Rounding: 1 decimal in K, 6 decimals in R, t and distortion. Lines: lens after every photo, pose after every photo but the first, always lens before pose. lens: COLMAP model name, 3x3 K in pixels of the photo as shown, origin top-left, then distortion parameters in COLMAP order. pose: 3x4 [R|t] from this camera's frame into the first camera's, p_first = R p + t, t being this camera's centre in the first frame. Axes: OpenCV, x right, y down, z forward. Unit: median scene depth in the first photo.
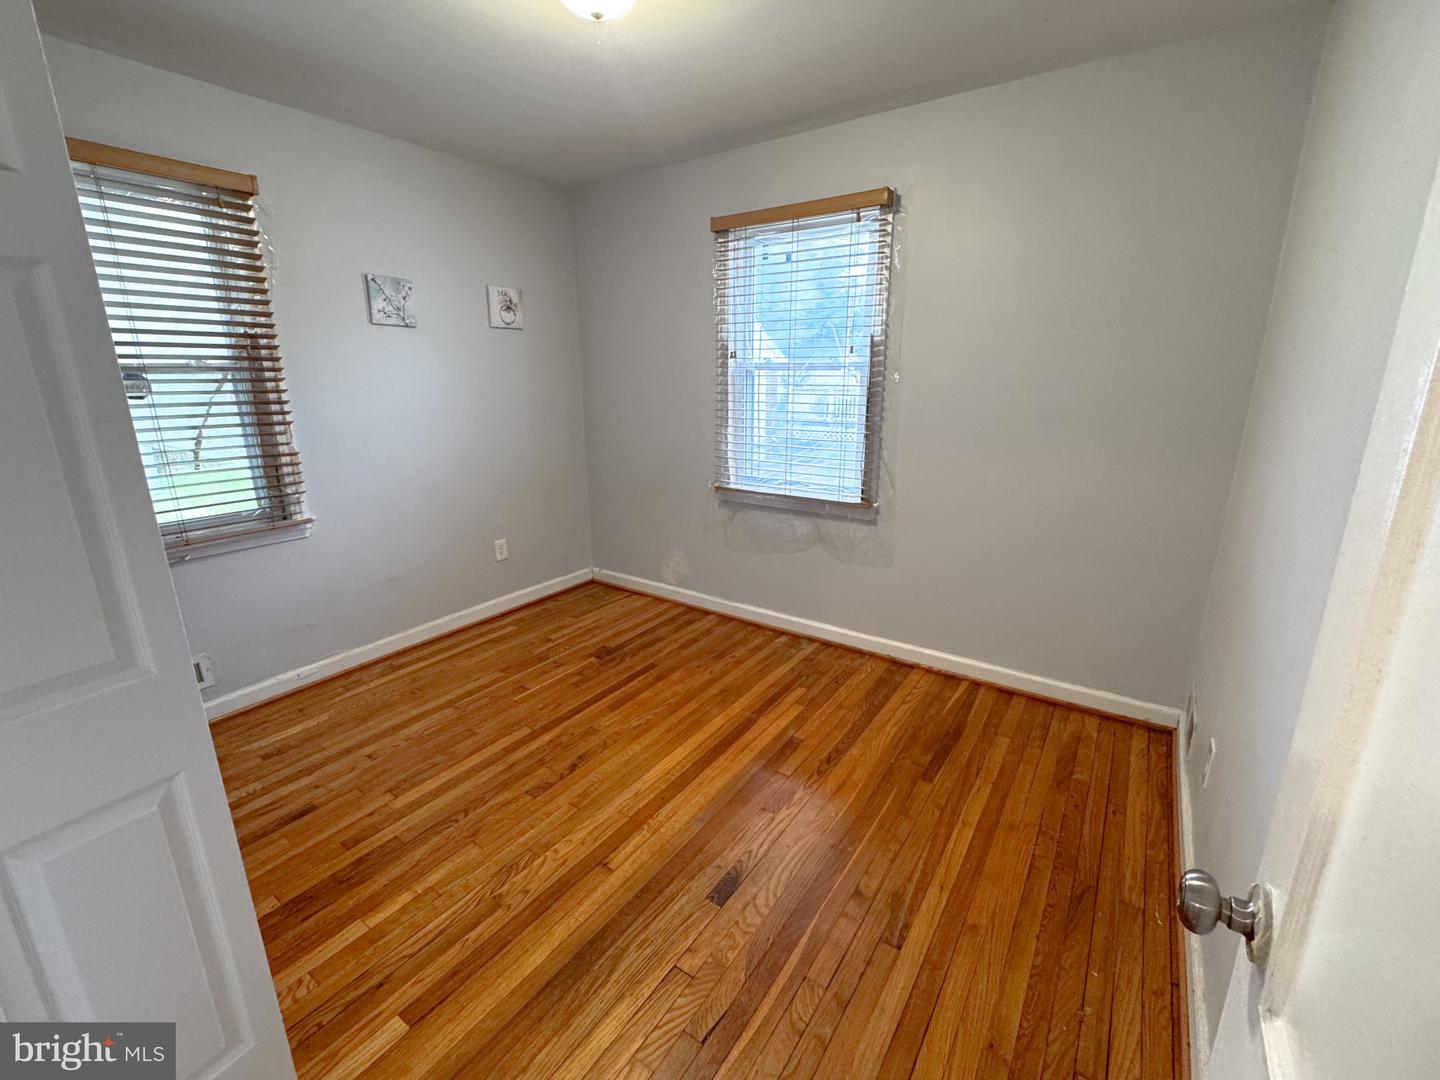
lens RADIAL K [[617.4, 0, 717.3], [0, 617.4, 537.9], [0, 0, 1]] dist [-0.003850, 0.000123]
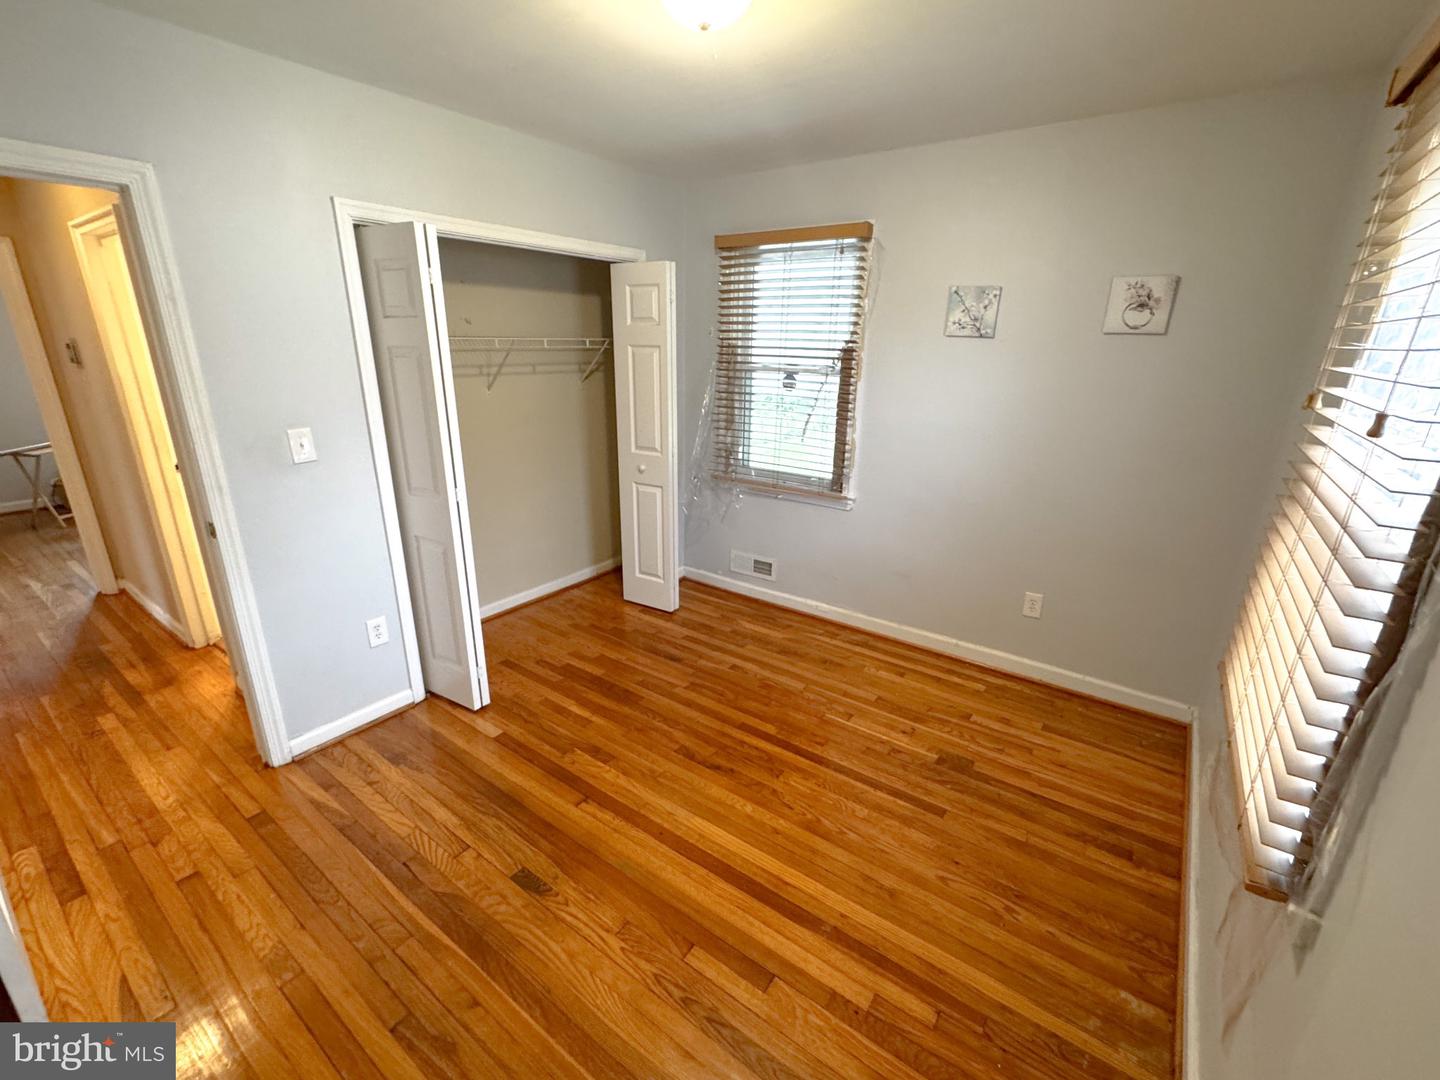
lens RADIAL K [[617.4, 0, 722.2], [0, 617.4, 536.4], [0, 0, 1]] dist [-0.003850, 0.000123]
pose [[-0.021328, 0.306895, -0.951504, 0.544497], [-0.277081, 0.912626, 0.300566, -0.259994], [0.960610, 0.270055, 0.065571, 0.697592]]
